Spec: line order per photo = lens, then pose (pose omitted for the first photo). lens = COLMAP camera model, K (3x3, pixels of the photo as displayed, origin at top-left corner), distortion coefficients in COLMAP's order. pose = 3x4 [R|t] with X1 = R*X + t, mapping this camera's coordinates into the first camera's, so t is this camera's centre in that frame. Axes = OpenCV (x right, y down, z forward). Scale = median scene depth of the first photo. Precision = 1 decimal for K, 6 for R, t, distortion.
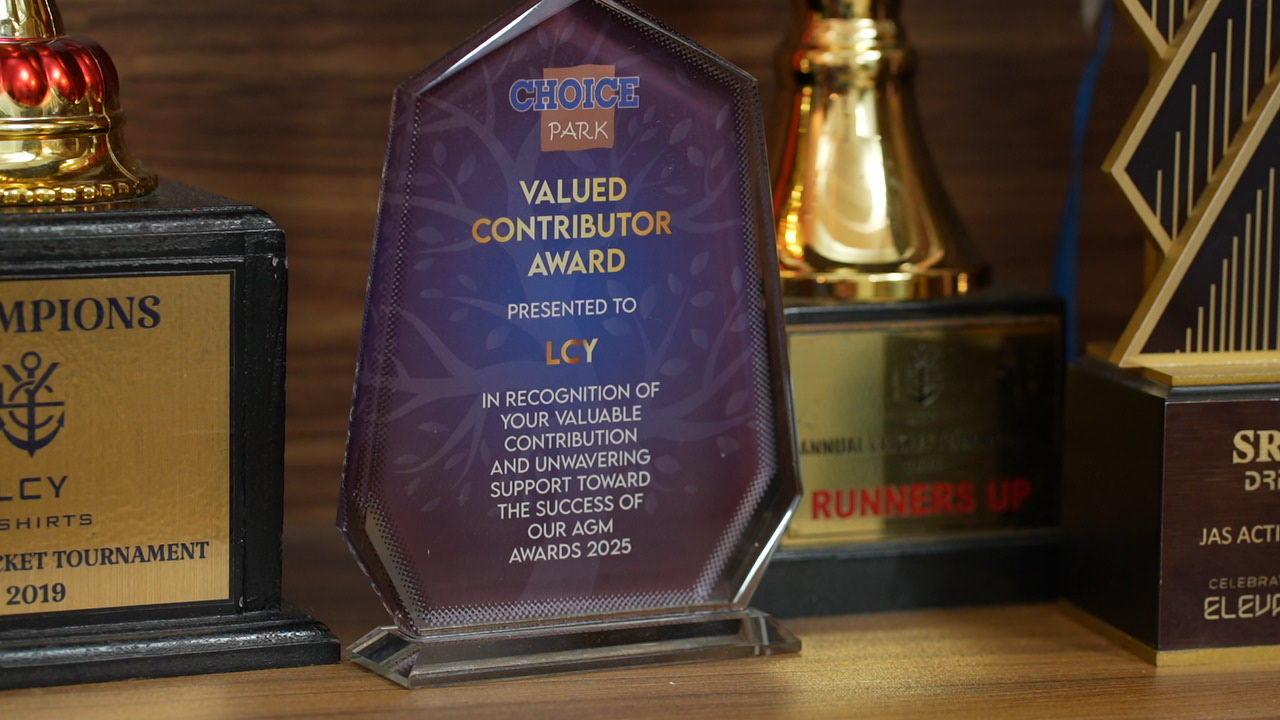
lens RADIAL K [[3882.7, 0, 638.7], [0, 3882.7, 356.7], [0, 0, 1]] dist [-0.020982, 0.000000]
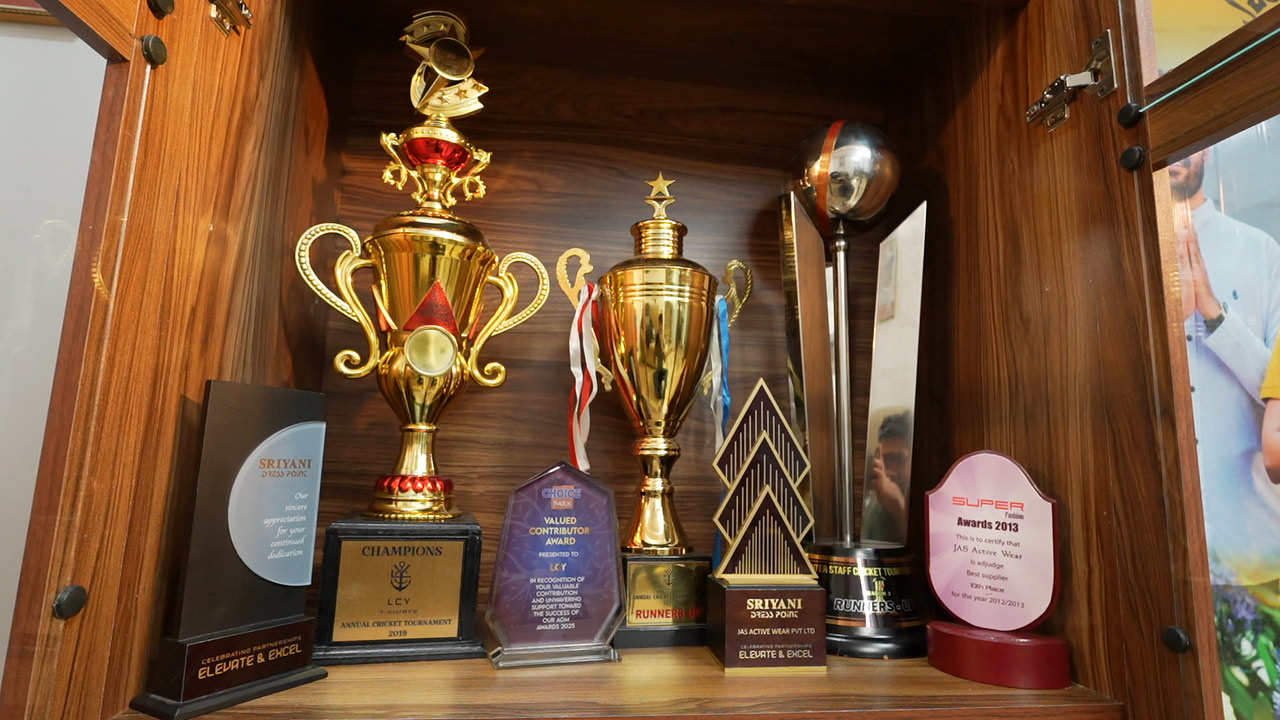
lens RADIAL K [[663.9, 0, 639.6], [0, 663.9, 357.2], [0, 0, 1]] dist [-0.009509, 0.007308]
pose [[0.991276, -0.002893, -0.131774, 0.137379], [-0.036093, 0.955586, -0.292495, -0.010027], [0.126768, 0.294699, 0.947144, 0.375637]]
